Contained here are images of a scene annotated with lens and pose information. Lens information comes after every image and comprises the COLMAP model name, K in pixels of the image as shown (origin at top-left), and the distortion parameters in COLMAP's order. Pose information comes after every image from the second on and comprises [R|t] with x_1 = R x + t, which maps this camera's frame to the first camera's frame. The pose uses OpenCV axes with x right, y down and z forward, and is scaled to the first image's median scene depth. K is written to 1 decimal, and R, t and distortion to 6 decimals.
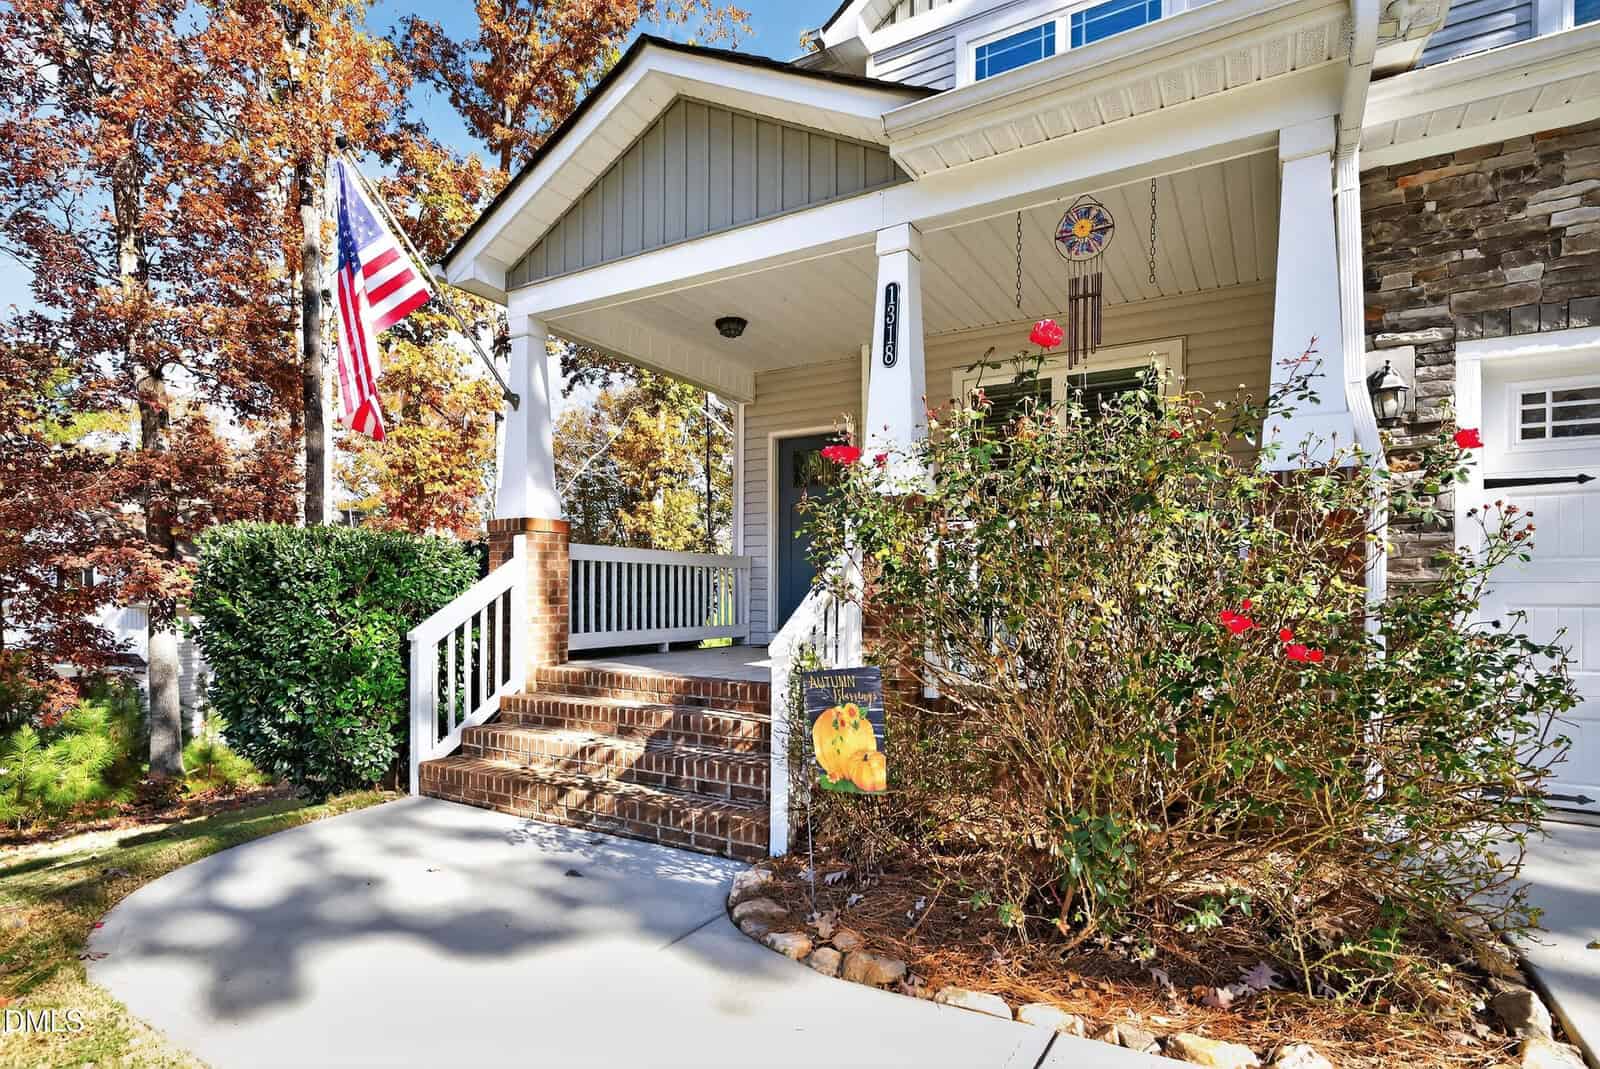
lens RADIAL K [[799.3, 0, 825.0], [0, 799.3, 582.1], [0, 0, 1]] dist [0.003511, 0.002717]
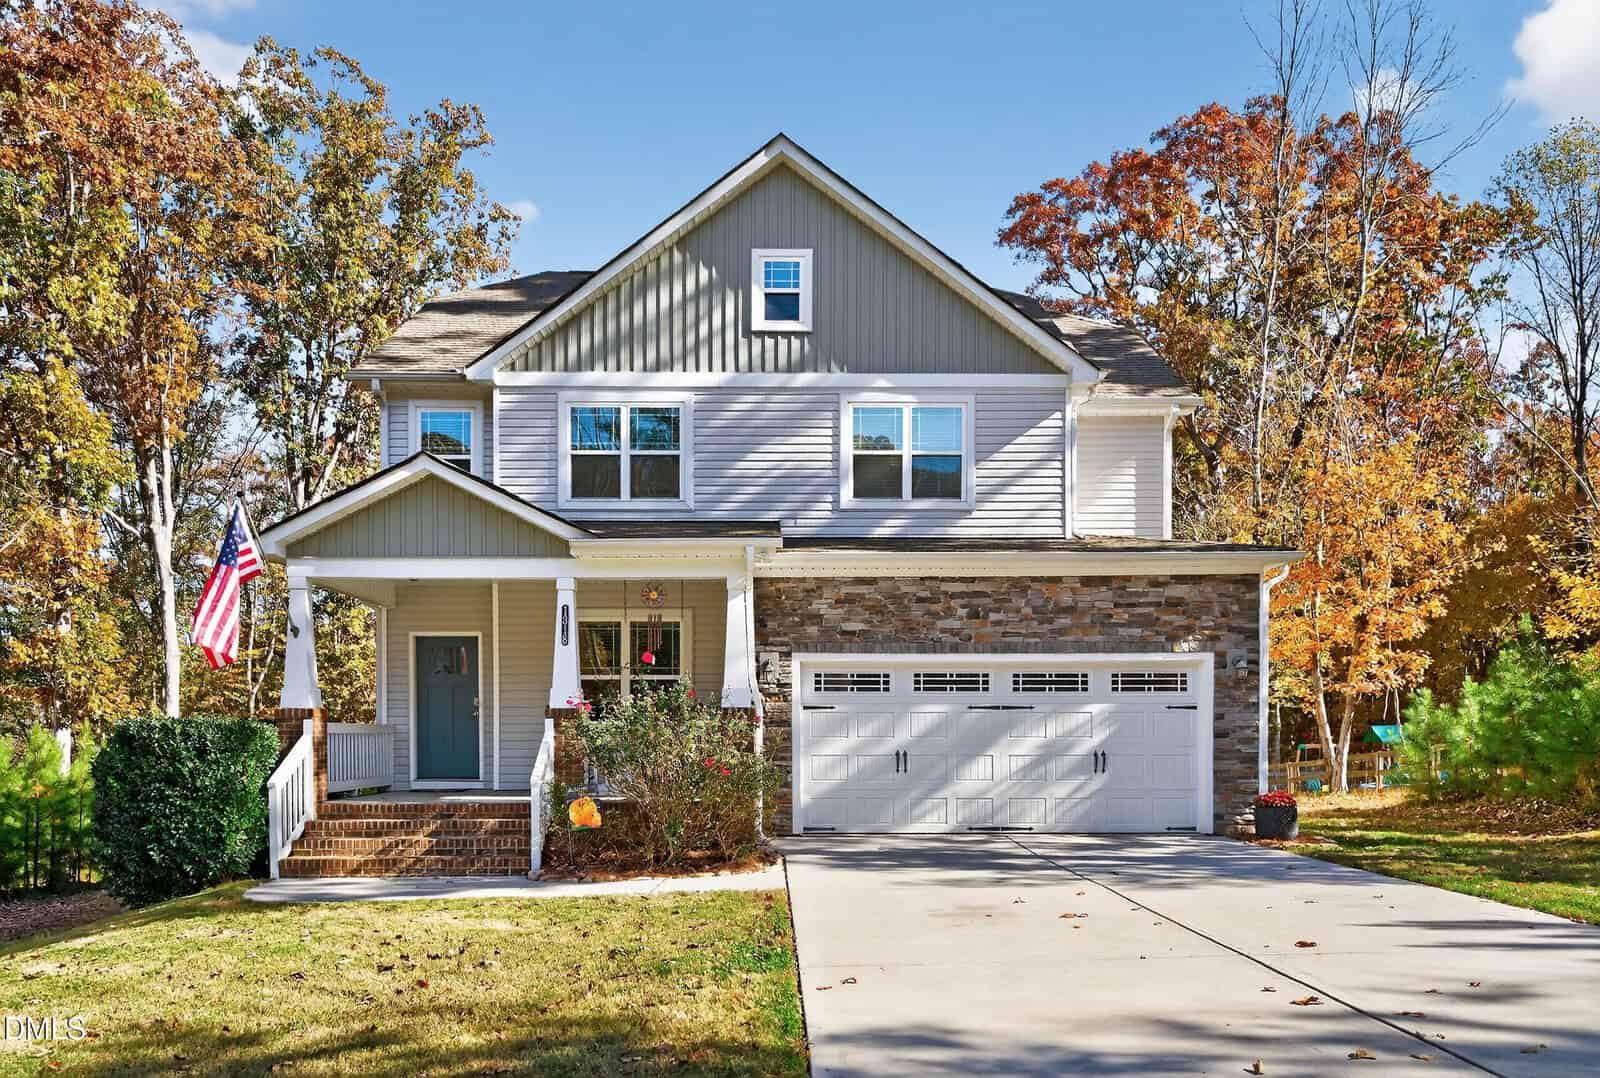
lens RADIAL K [[1126.5, 0, 795.7], [0, 1126.5, 725.7], [0, 0, 1]] dist [0.001888, -0.007023]
pose [[0.865365, -0.004372, 0.501124, -0.803533], [0.000666, 0.999971, 0.007575, -0.077059], [-0.501143, -0.006222, 0.865342, -1.696957]]
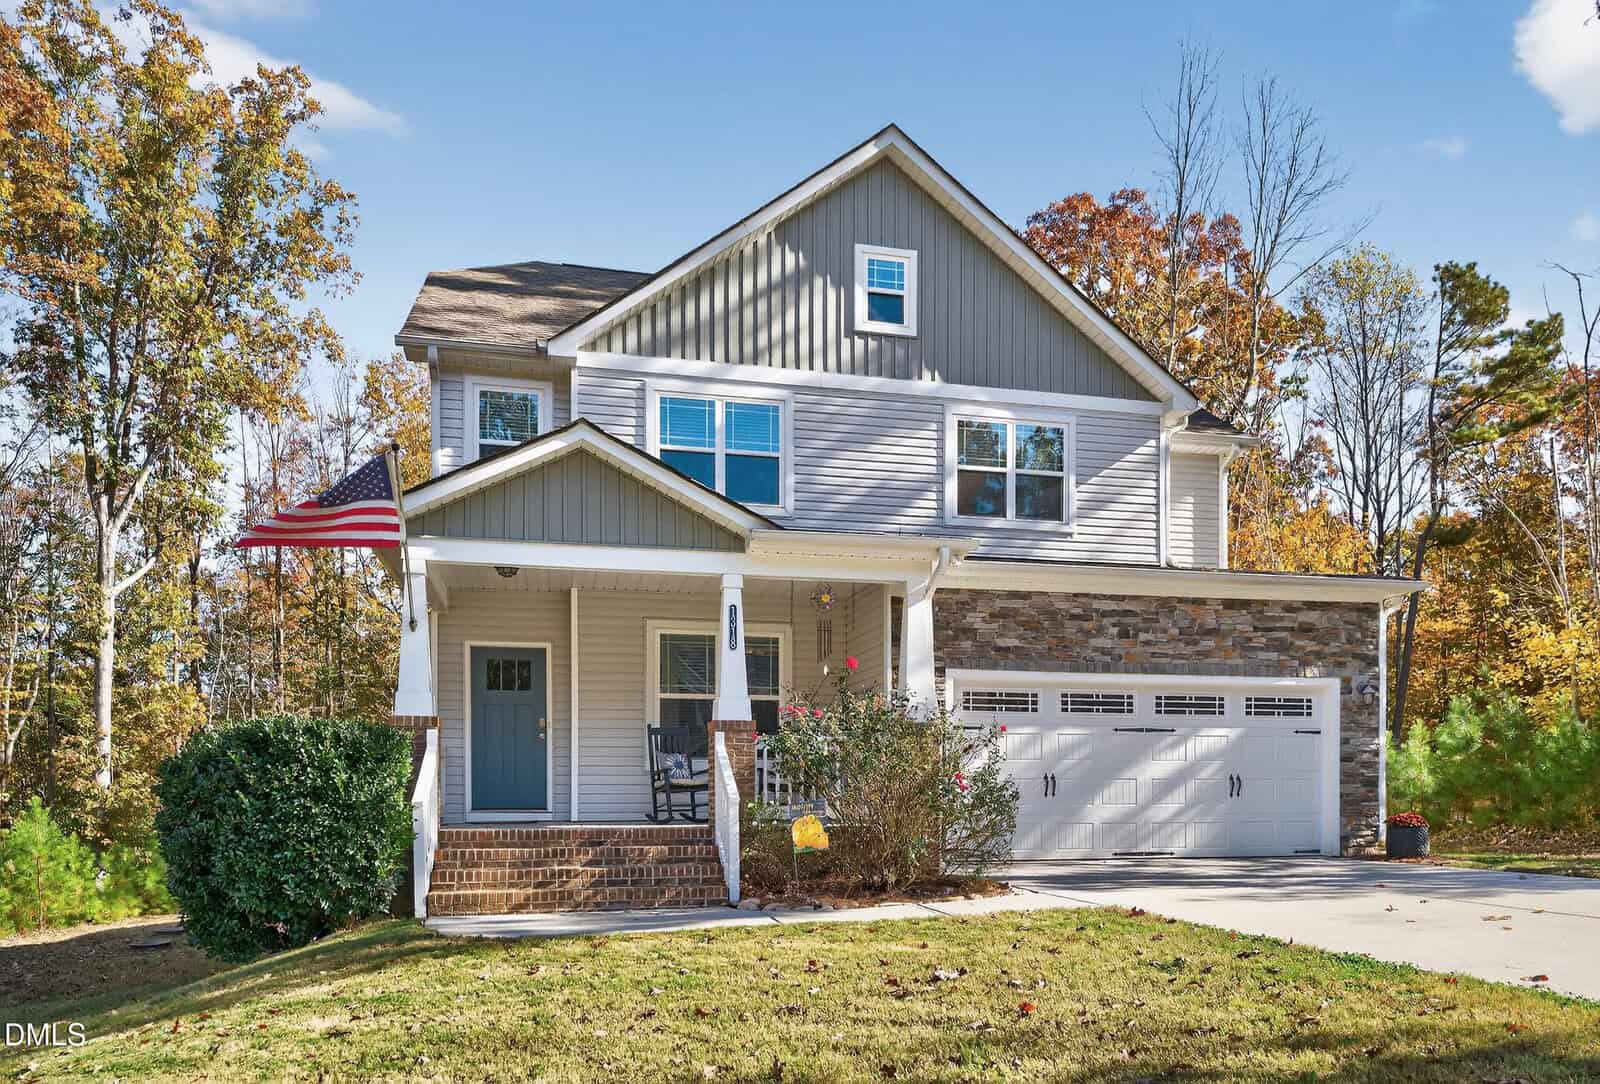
lens RADIAL K [[1126.5, 0, 797.7], [0, 1126.5, 767.7], [0, 0, 1]] dist [0.001888, -0.007023]
pose [[0.732391, 0.011339, 0.680790, -1.455506], [-0.001839, 0.999891, -0.014675, 0.036311], [-0.680882, 0.009496, 0.732331, -0.921351]]
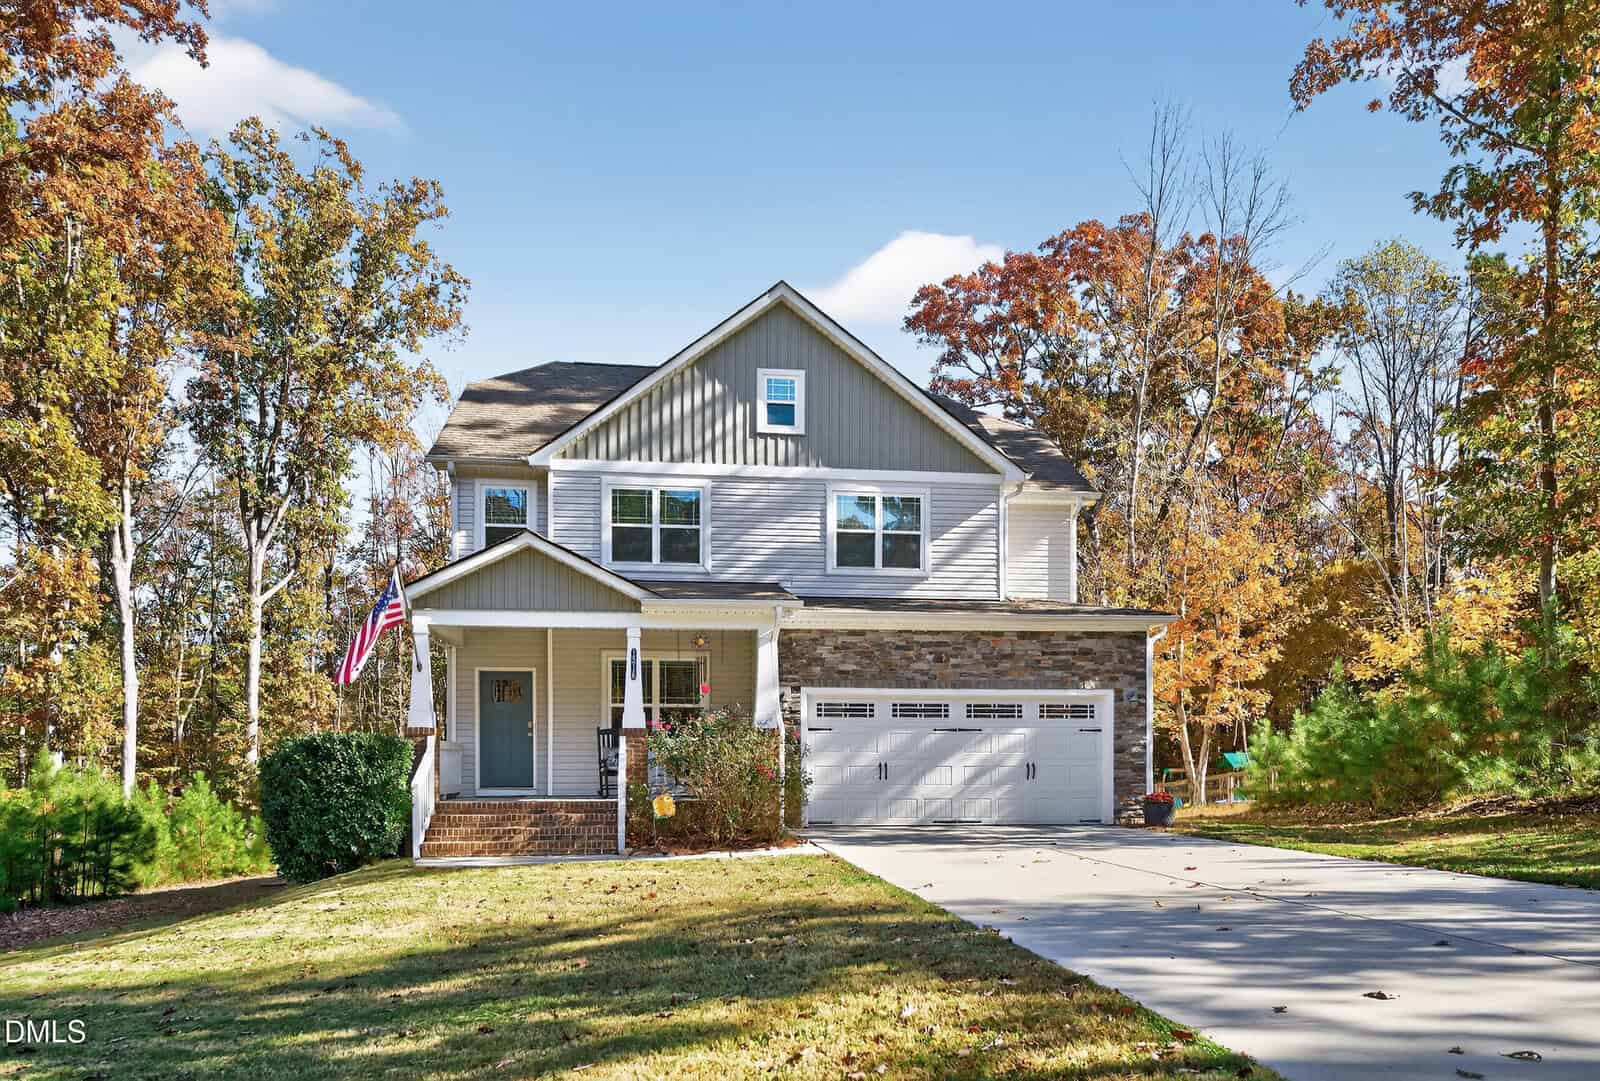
lens RADIAL K [[1126.5, 0, 795.5], [0, 1126.5, 739.9], [0, 0, 1]] dist [0.001888, -0.007023]
pose [[0.805427, 0.007900, 0.592642, -1.599438], [-0.001533, 0.999936, -0.011246, -0.023624], [-0.592692, 0.008149, 0.805388, -2.201156]]
